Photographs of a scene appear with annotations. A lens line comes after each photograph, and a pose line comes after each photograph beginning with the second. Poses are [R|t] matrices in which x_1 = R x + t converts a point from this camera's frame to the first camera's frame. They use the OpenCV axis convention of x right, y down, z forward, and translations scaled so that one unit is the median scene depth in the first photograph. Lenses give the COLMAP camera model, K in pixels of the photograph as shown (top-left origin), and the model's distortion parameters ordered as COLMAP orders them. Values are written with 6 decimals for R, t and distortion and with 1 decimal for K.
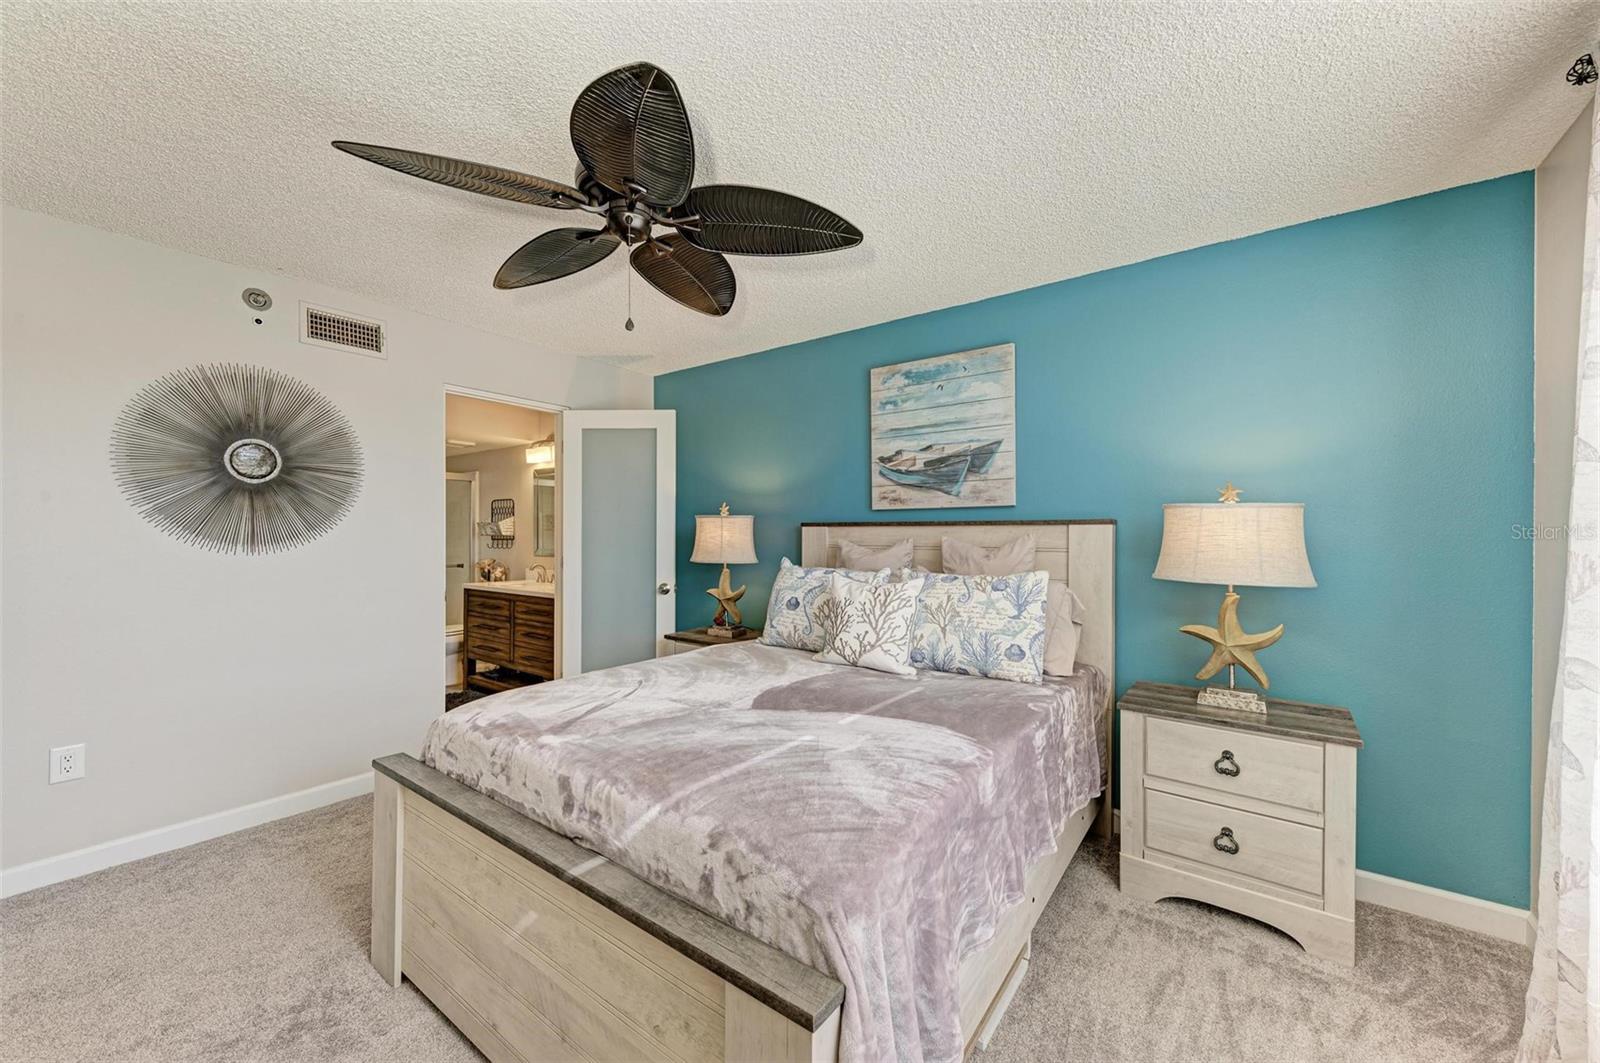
lens RADIAL K [[615.1, 0, 802.7], [0, 615.1, 537.6], [0, 0, 1]] dist [0.015382, -0.004234]
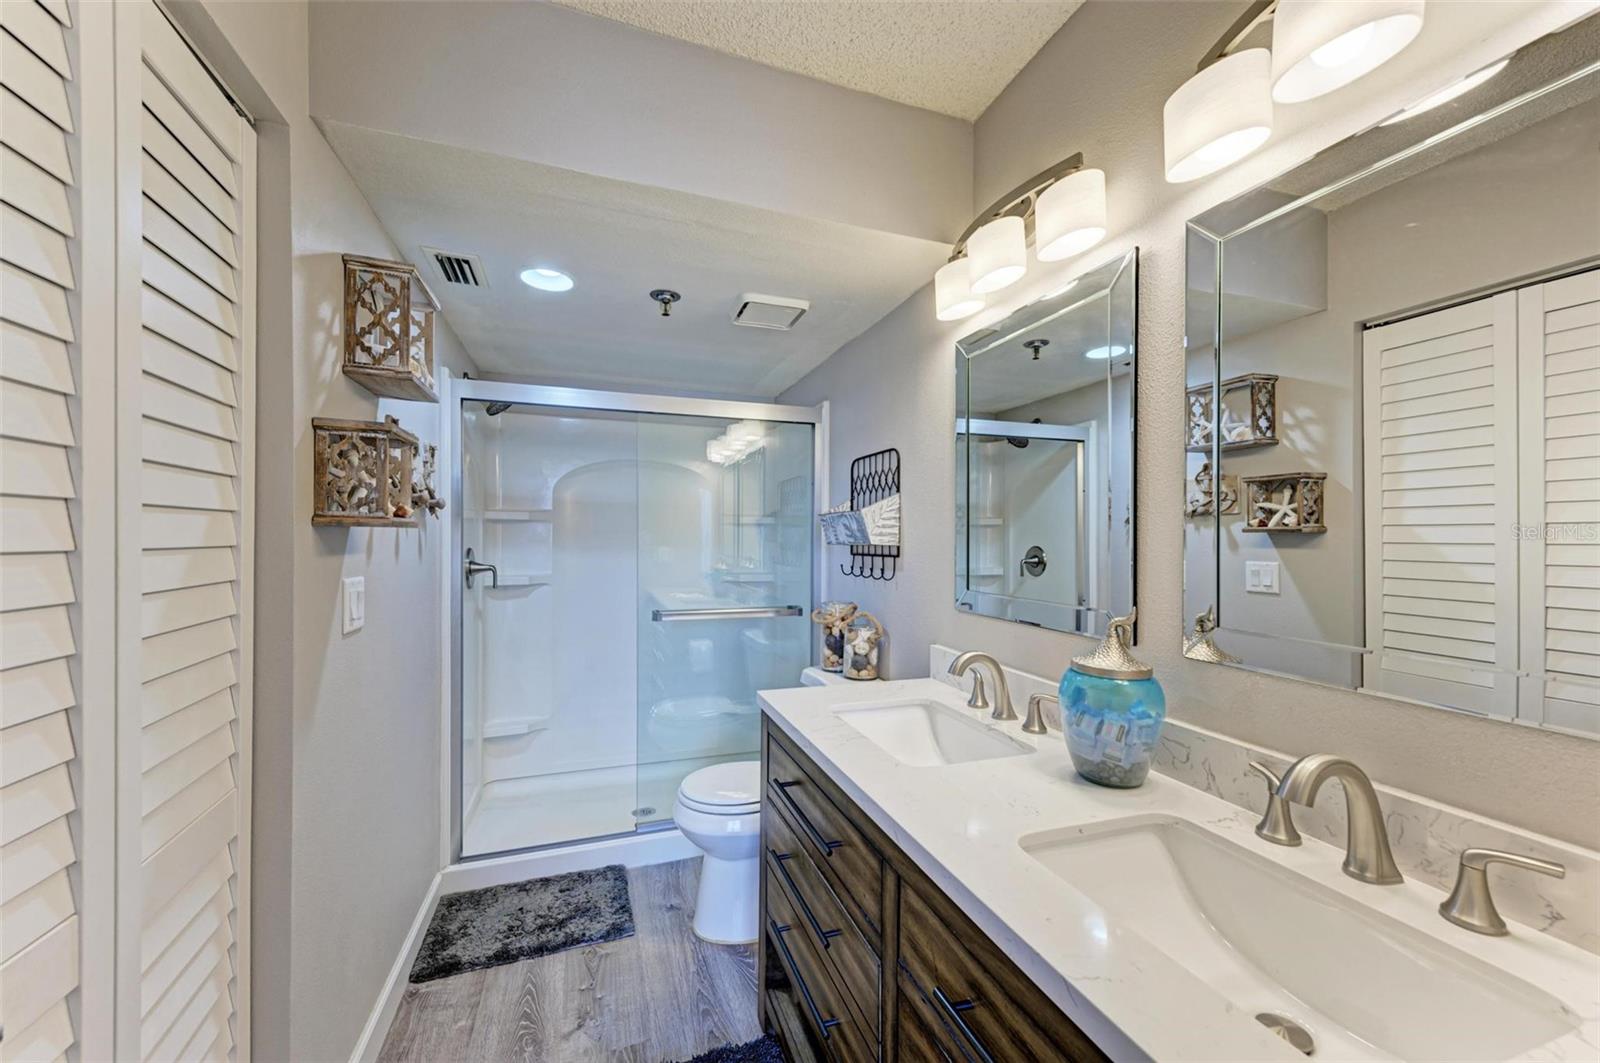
lens RADIAL K [[615.1, 0, 802.1], [0, 615.1, 536.9], [0, 0, 1]] dist [0.015382, -0.004234]
pose [[0.826078, -0.000930, -0.563555, -0.307048], [-0.003791, 0.999967, -0.007208, -0.005680], [0.563543, 0.008091, 0.826047, 0.659462]]
